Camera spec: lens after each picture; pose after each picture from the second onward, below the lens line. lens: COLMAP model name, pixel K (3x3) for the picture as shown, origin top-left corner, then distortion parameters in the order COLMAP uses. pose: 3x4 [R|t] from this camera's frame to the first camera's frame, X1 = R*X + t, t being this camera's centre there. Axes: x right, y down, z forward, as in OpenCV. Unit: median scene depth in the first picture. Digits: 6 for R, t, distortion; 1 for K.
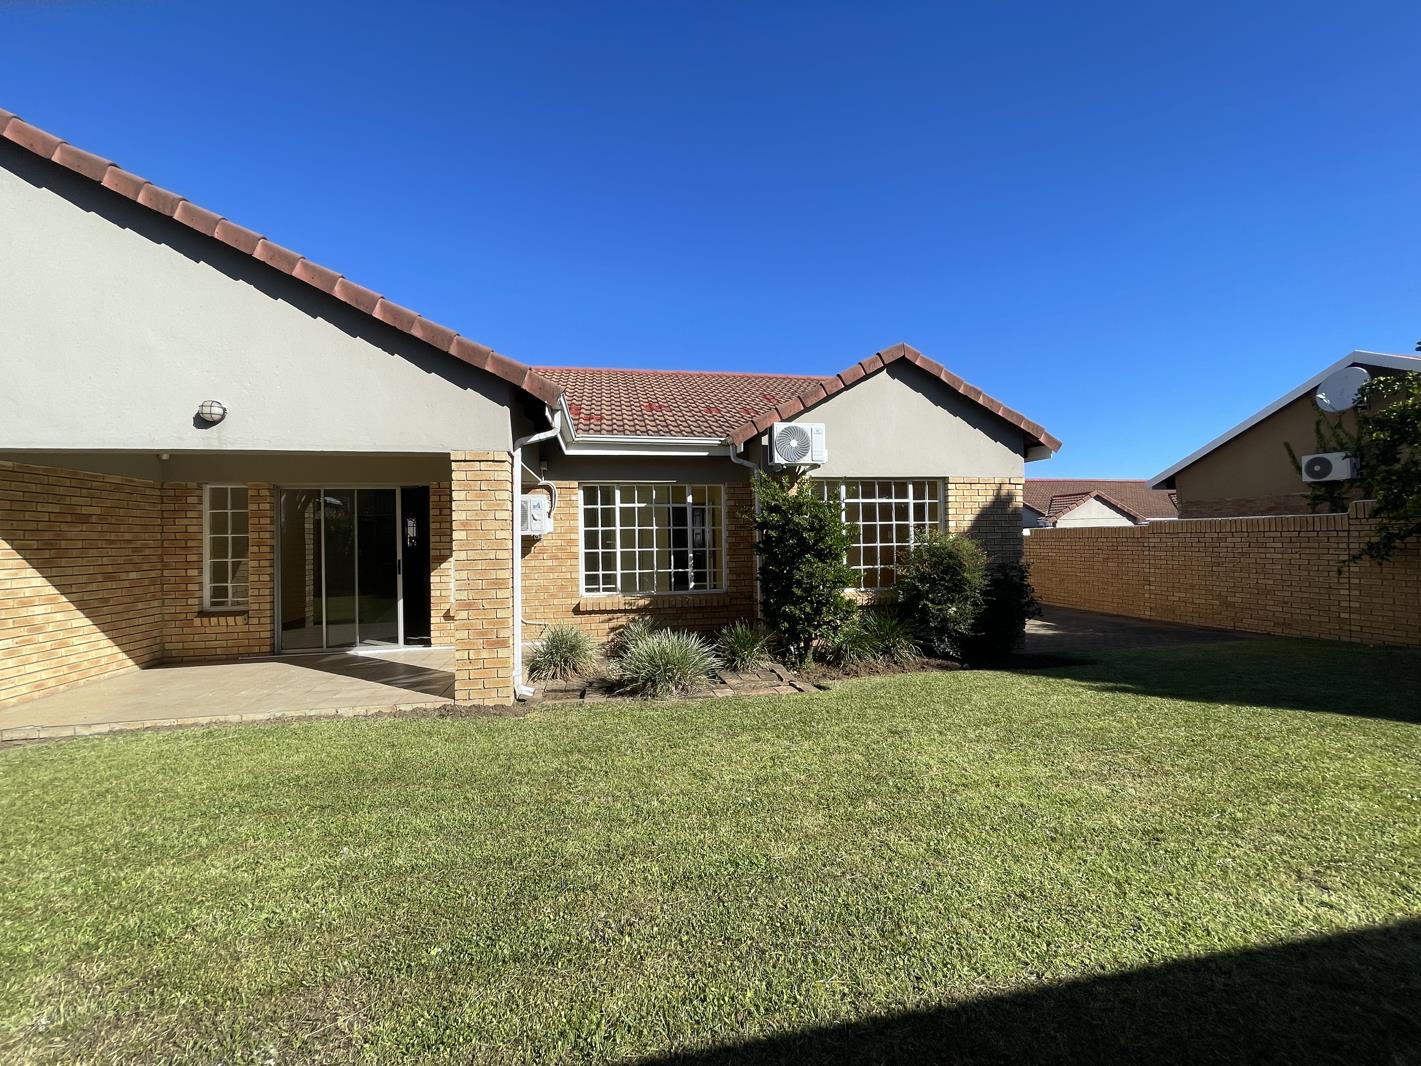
lens RADIAL K [[573.8, 0, 710.4], [0, 573.8, 533.2], [0, 0, 1]] dist [-0.000031, -0.001127]
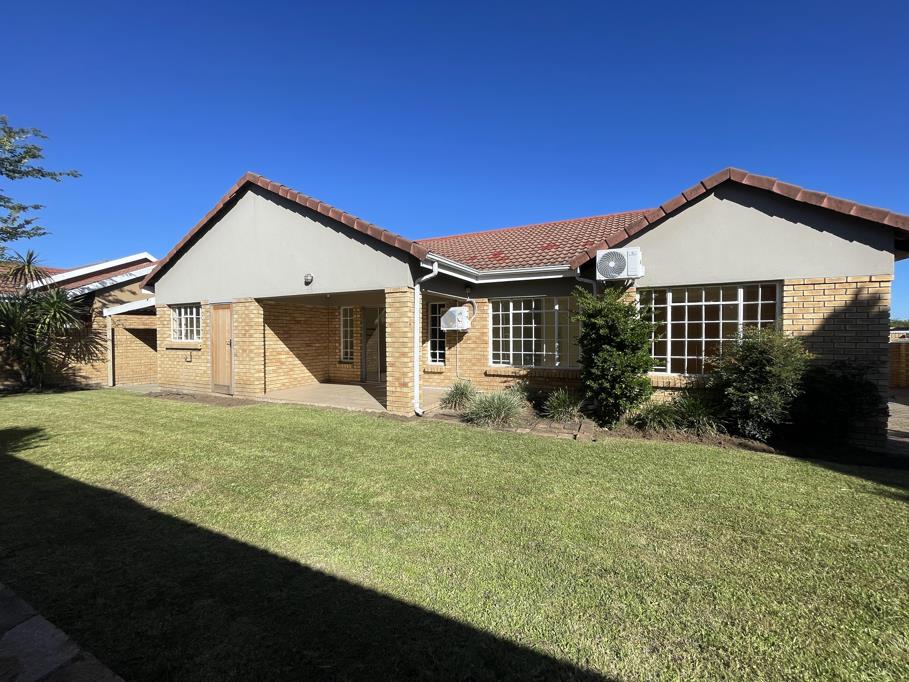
lens RADIAL K [[367.1, 0, 453.8], [0, 367.1, 339.3], [0, 0, 1]] dist [-0.000031, -0.001127]
pose [[0.808298, 0.022507, -0.588343, 0.348928], [-0.004087, 0.999459, 0.032620, -0.004084], [0.588759, -0.023963, 0.807953, 0.059409]]
